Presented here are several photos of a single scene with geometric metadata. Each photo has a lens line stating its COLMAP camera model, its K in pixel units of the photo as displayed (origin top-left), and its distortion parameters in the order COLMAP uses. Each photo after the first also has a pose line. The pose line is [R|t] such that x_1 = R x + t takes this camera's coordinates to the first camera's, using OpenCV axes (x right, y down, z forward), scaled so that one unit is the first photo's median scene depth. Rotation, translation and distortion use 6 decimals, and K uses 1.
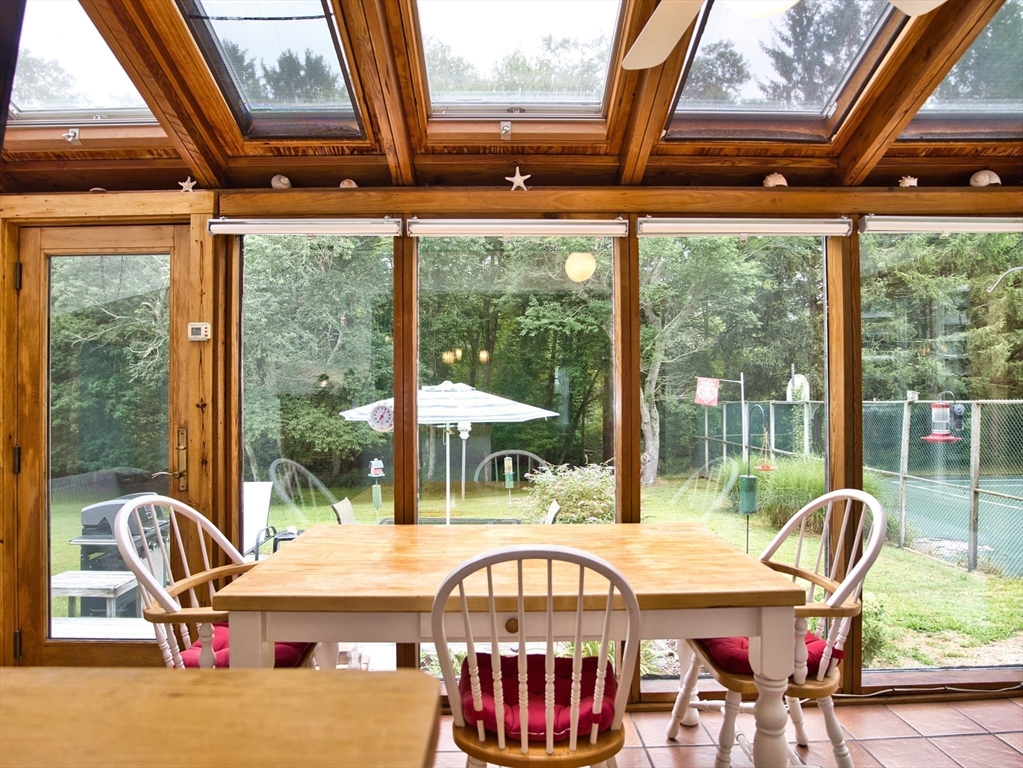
lens RADIAL K [[602.5, 0, 524.3], [0, 602.5, 386.6], [0, 0, 1]] dist [-0.043879, 0.028657]
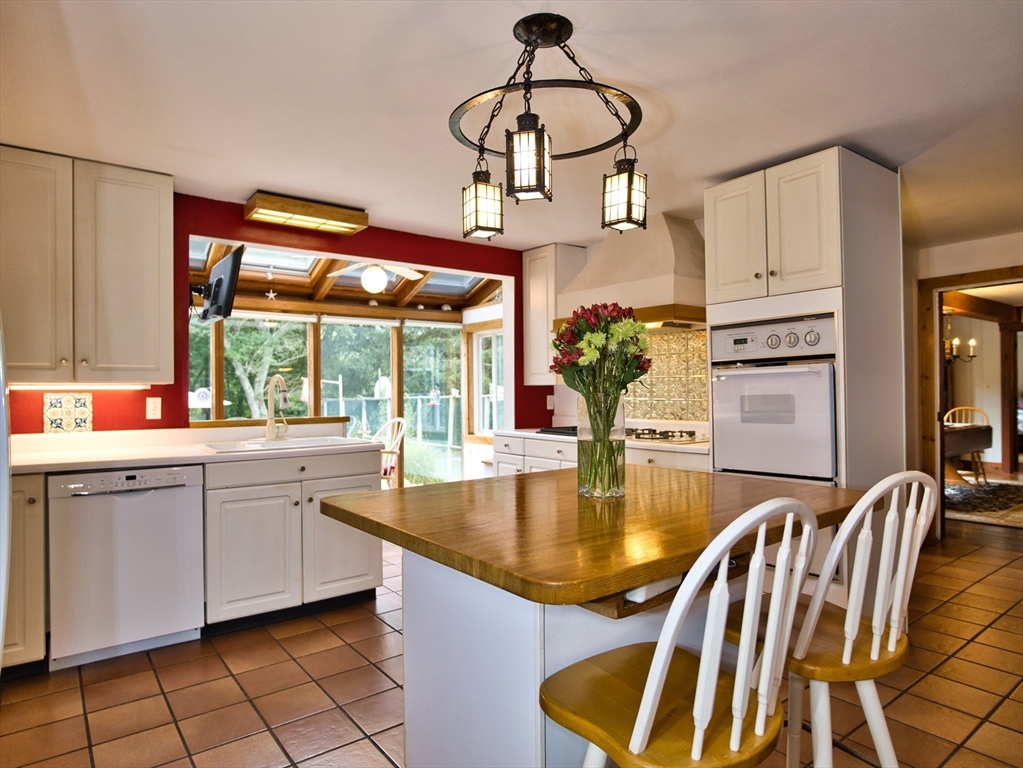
lens RADIAL K [[602.5, 0, 524.3], [0, 602.5, 386.6], [0, 0, 1]] dist [-0.043879, 0.028657]
pose [[0.791080, 0.005059, 0.611691, -0.627806], [-0.003896, 0.999987, -0.003231, 0.020002], [-0.611700, 0.000173, 0.791090, -1.405642]]
